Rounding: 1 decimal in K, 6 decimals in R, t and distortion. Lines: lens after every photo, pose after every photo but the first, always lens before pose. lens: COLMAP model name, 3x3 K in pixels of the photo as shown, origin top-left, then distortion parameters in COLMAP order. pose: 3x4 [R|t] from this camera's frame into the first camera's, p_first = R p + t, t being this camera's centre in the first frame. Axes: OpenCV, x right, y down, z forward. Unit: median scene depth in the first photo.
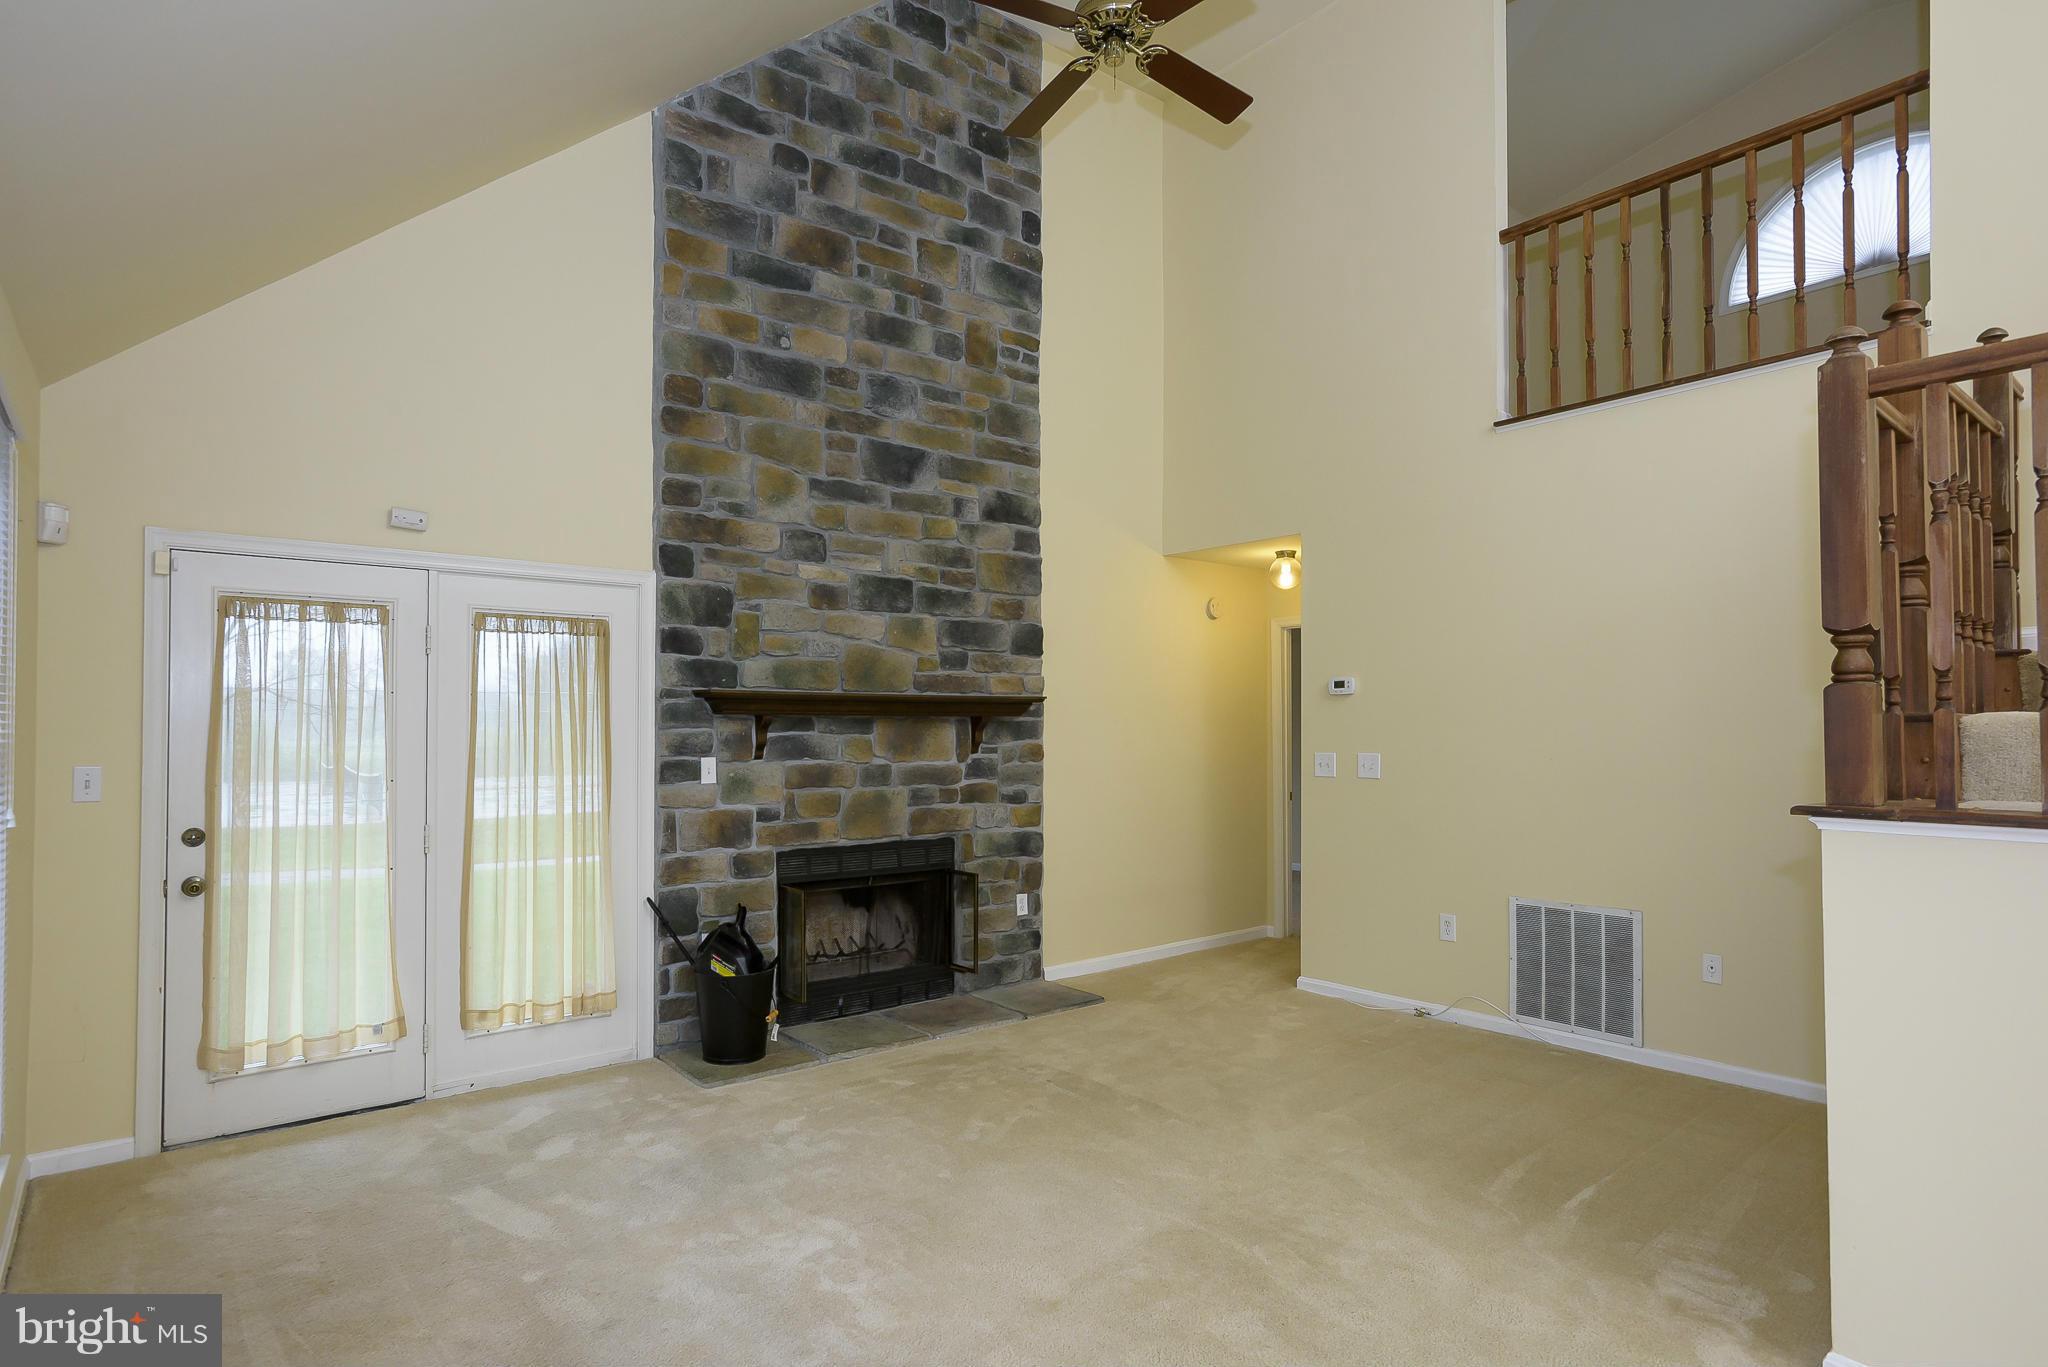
lens RADIAL K [[1075.2, 0, 1020.4], [0, 1075.2, 710.5], [0, 0, 1]] dist [-0.043437, 0.033846]
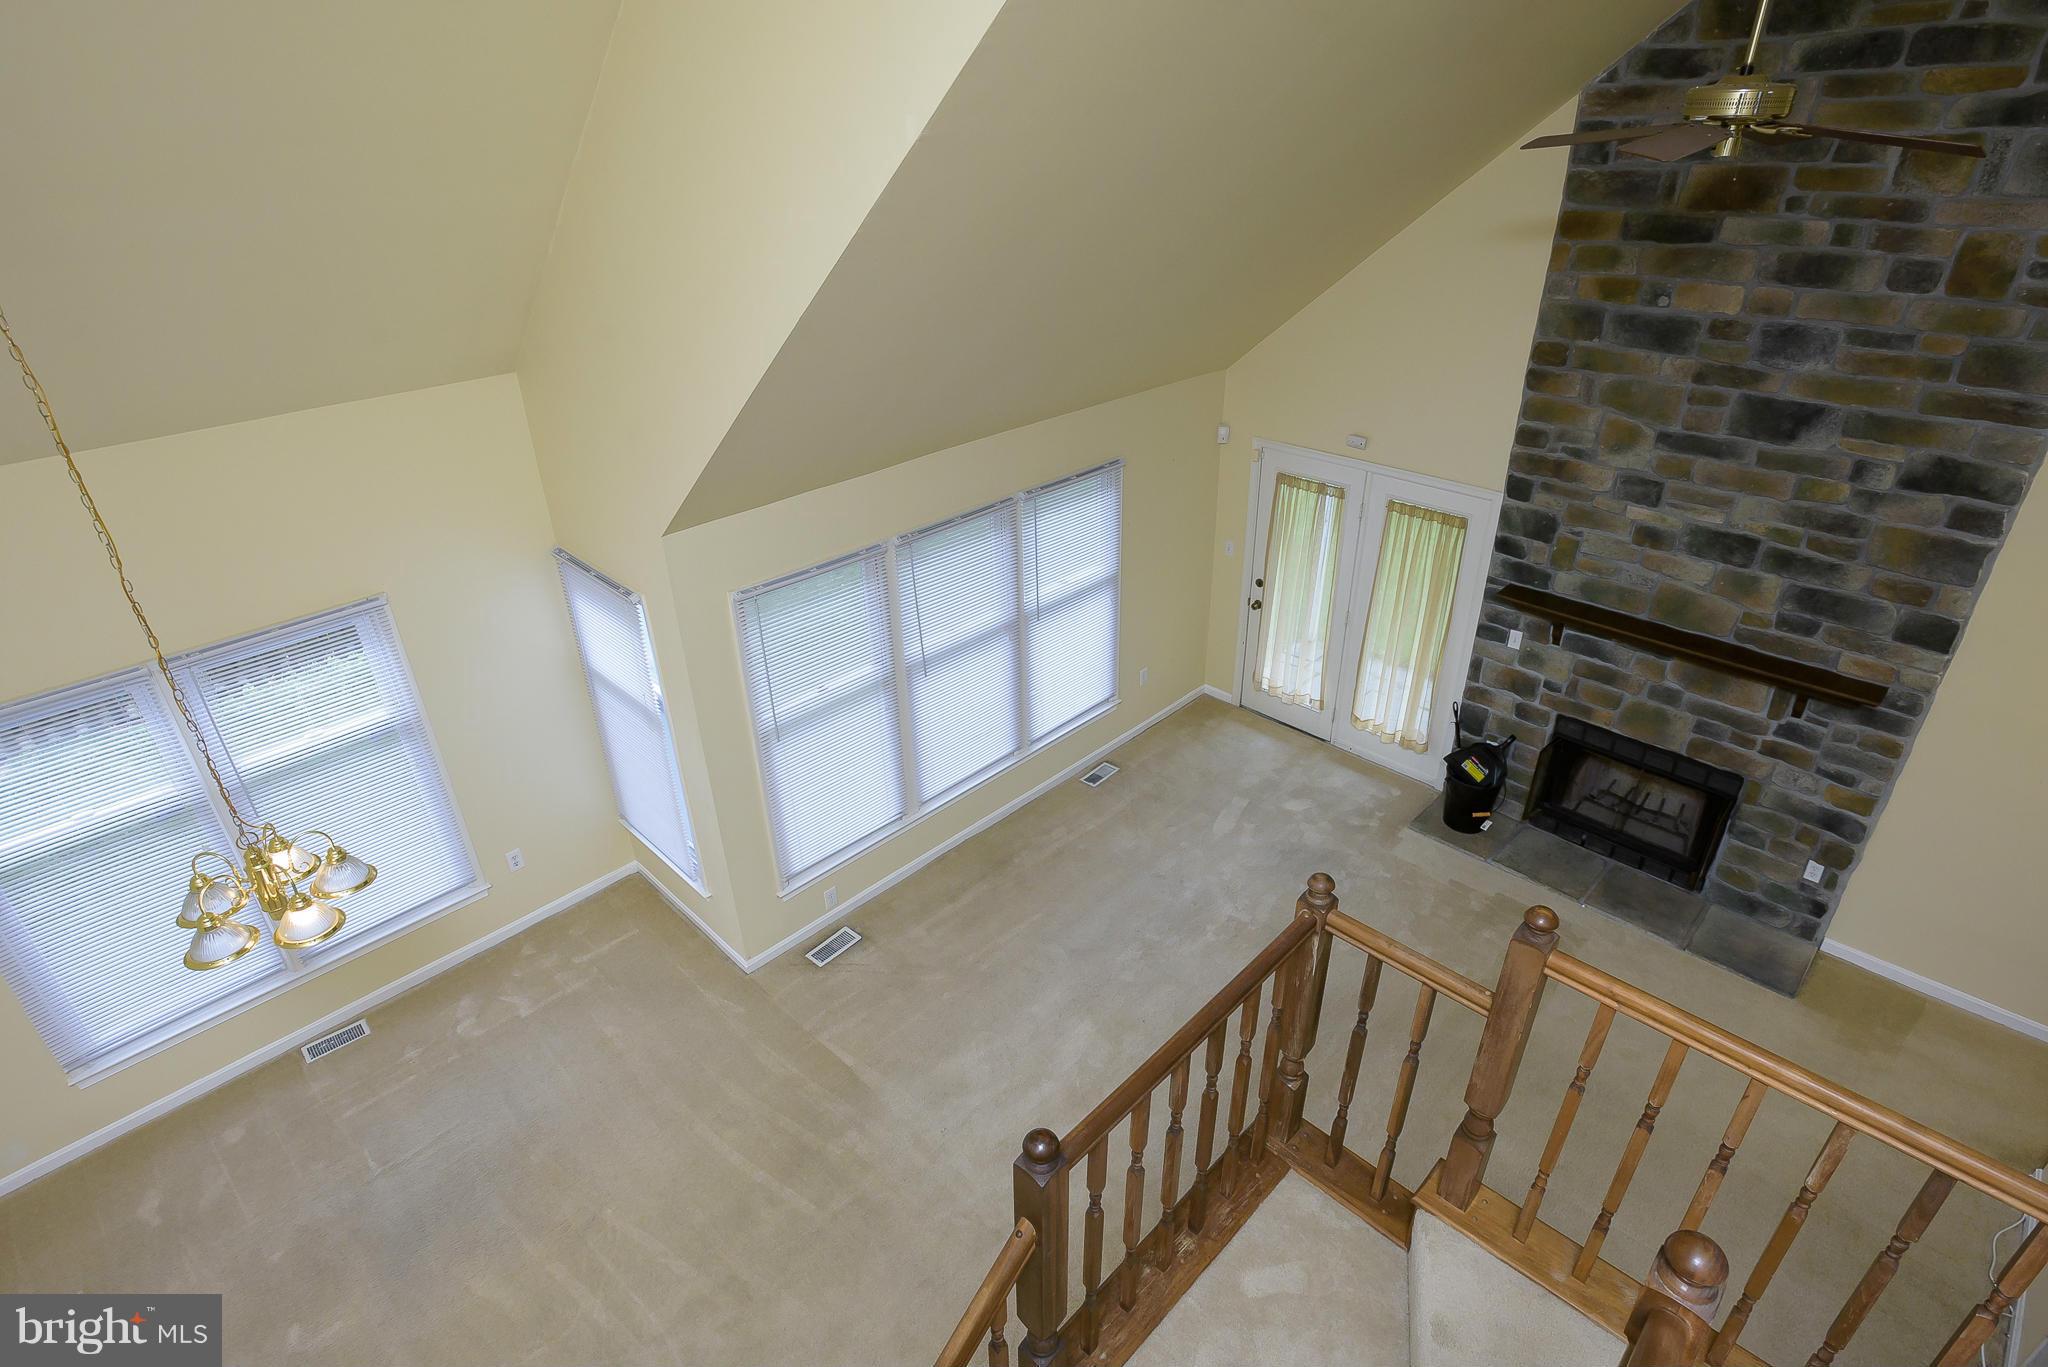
lens RADIAL K [[1062.3, 0, 1027.8], [0, 1062.3, 693.1], [0, 0, 1]] dist [-0.041228, 0.026776]
pose [[0.107206, 0.489255, -0.865527, 0.789548], [0.034236, 0.868211, 0.495013, -0.538644], [0.993647, -0.082701, 0.076328, 0.266439]]
